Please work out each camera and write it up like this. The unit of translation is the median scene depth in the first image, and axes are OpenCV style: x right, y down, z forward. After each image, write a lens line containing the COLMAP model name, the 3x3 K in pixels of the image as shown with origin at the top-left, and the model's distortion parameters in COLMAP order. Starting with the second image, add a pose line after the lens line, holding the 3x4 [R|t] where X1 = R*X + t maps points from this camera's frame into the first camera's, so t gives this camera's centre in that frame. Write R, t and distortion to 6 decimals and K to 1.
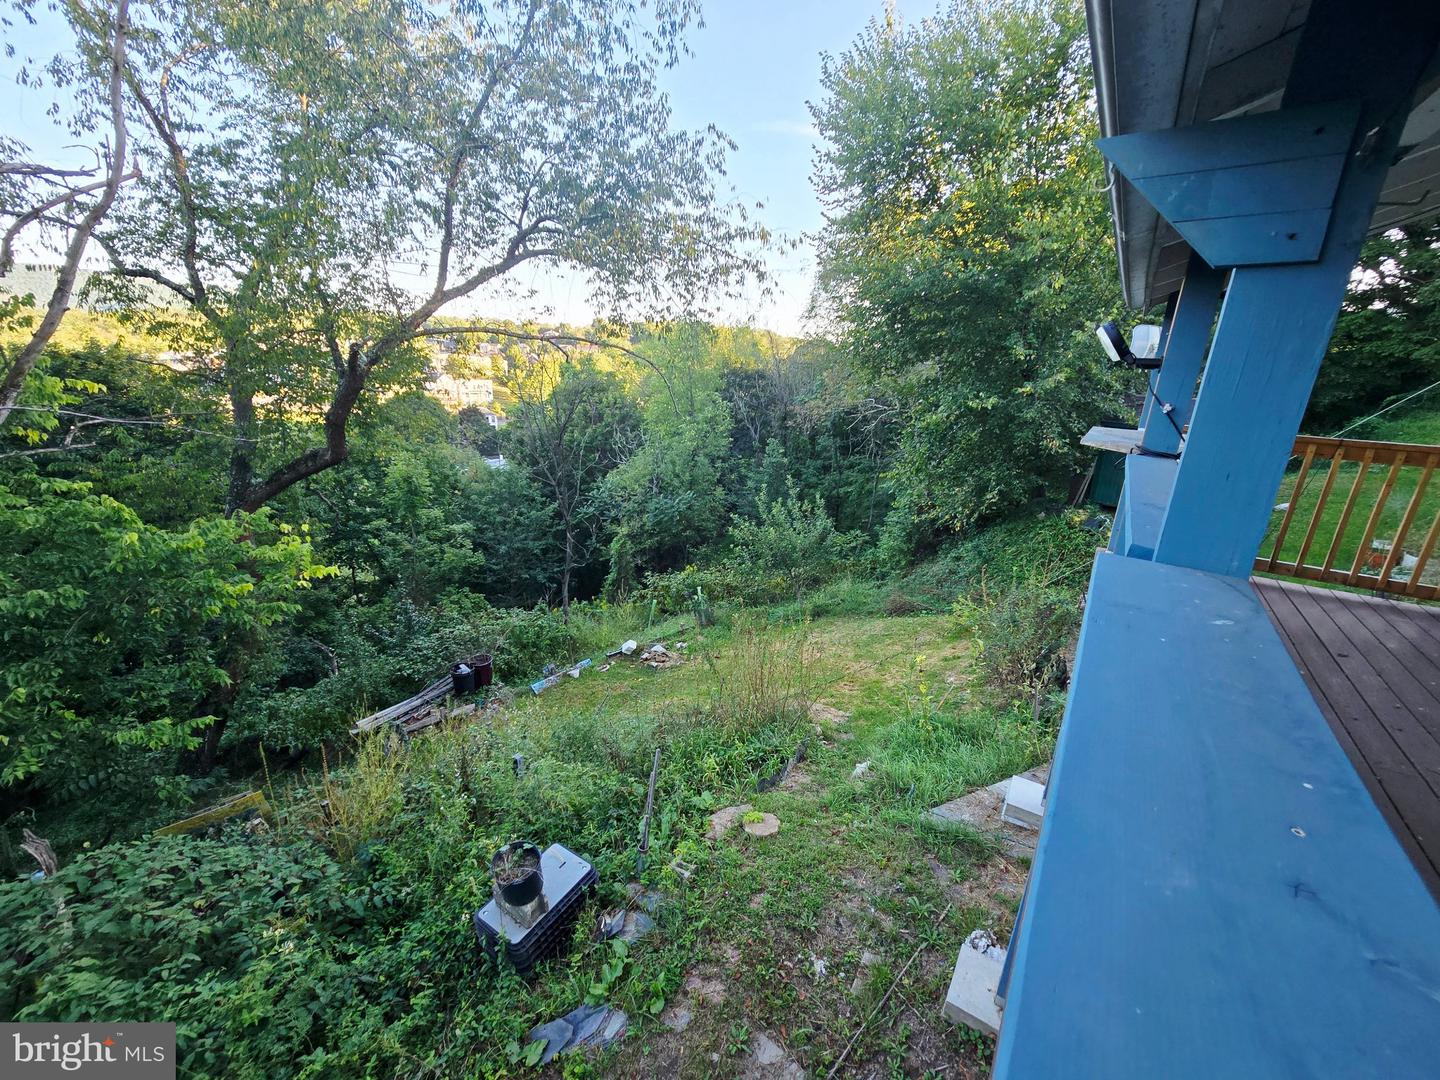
lens RADIAL K [[585.1, 0, 723.4], [0, 585.1, 548.2], [0, 0, 1]] dist [-0.004285, -0.001131]
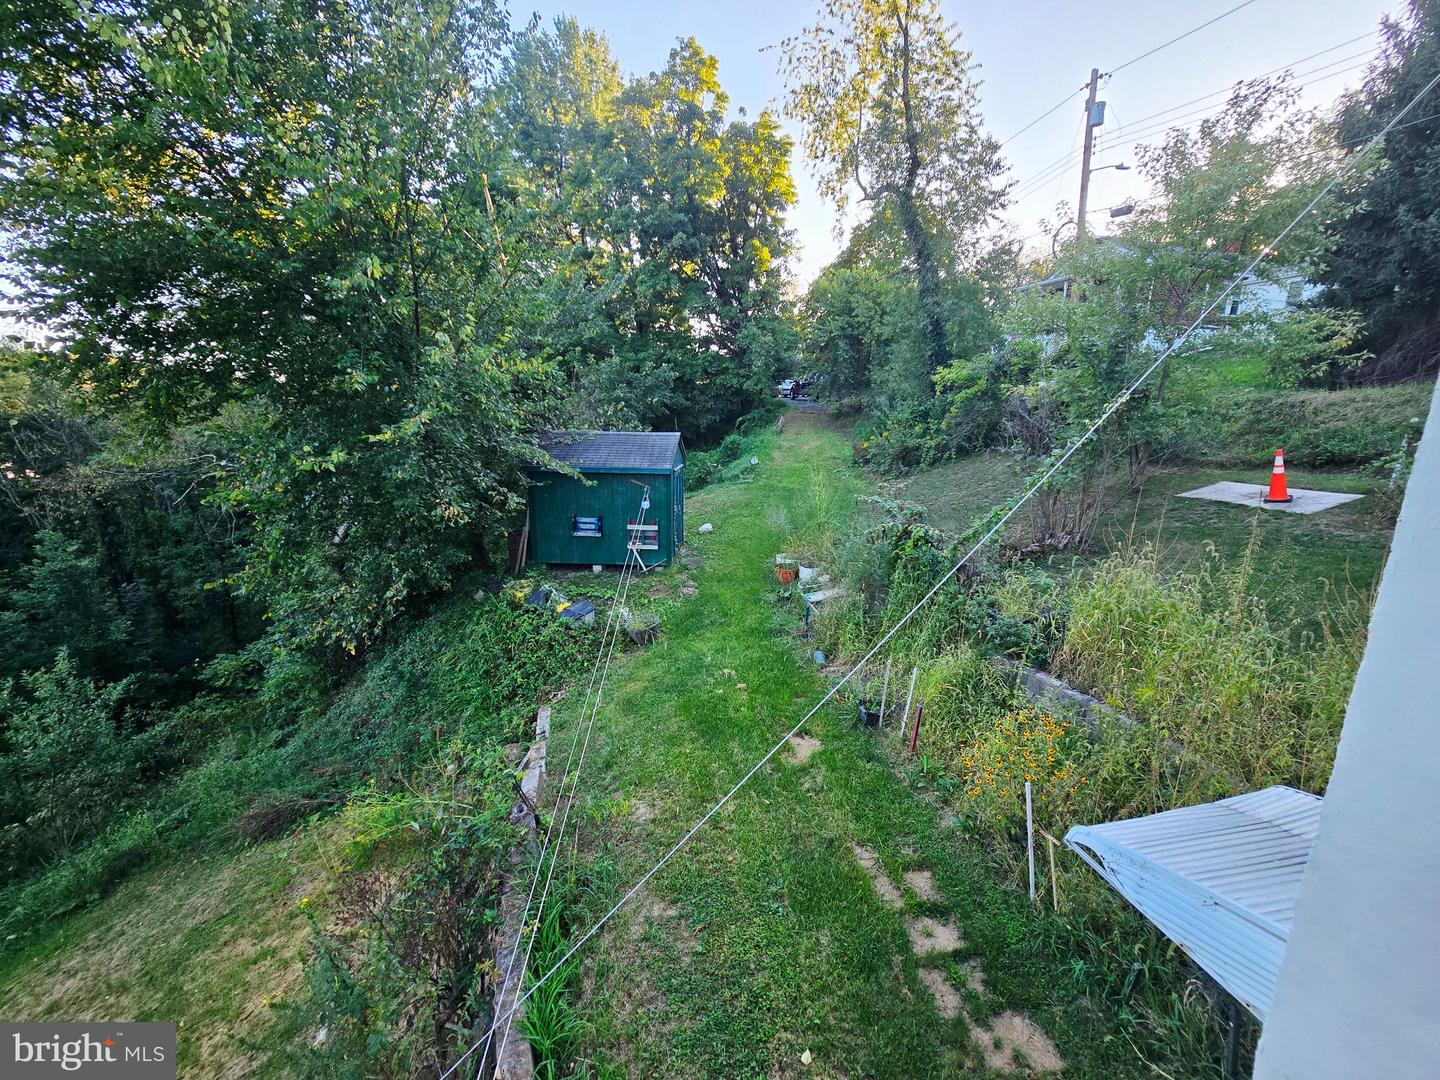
lens RADIAL K [[585.1, 0, 720.1], [0, 585.1, 536.9], [0, 0, 1]] dist [-0.004285, -0.001131]
pose [[0.674408, -0.180496, 0.715957, 0.237571], [0.230335, 0.972701, 0.028254, -0.081473], [-0.701512, 0.145855, 0.697572, 0.258591]]
